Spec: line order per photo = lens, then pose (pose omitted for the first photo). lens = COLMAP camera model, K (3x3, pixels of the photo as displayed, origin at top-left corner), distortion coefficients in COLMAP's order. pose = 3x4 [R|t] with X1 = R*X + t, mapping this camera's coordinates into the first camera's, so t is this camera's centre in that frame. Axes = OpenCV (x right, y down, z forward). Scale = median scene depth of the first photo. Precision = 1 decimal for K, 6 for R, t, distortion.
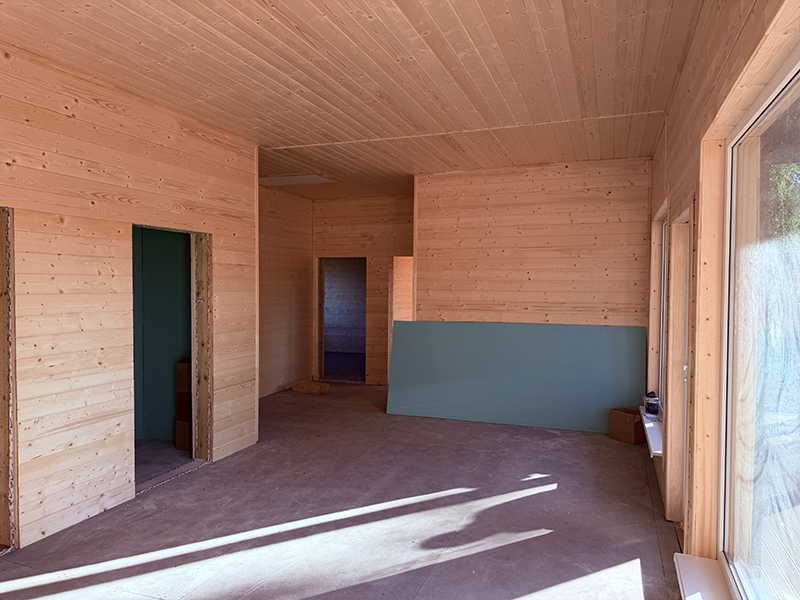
lens RADIAL K [[559.6, 0, 400.7], [0, 559.6, 299.1], [0, 0, 1]] dist [0.000973, -0.005552]
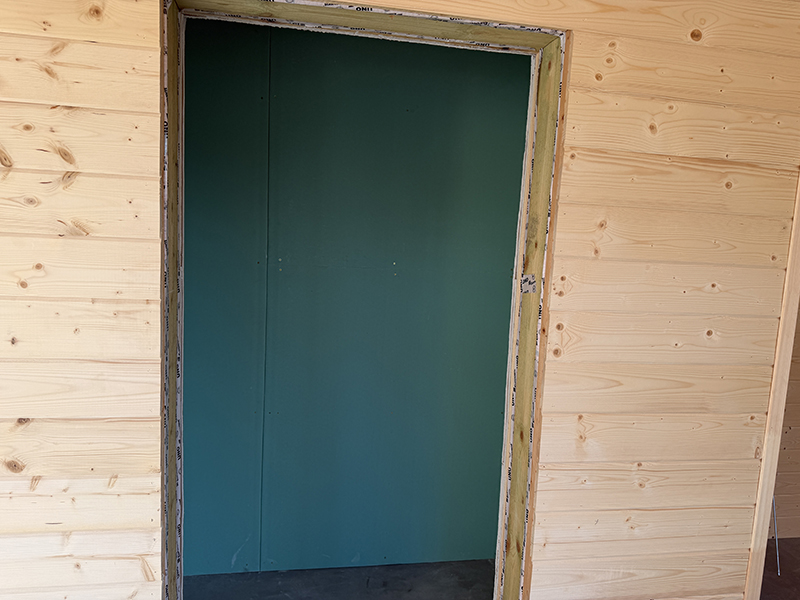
lens RADIAL K [[559.6, 0, 401.8], [0, 559.6, 298.9], [0, 0, 1]] dist [0.000973, -0.005552]
pose [[0.502494, 0.124422, -0.855581, -0.142836], [-0.070162, 0.992195, 0.103081, -0.016364], [0.861729, 0.008232, 0.507302, 0.800075]]
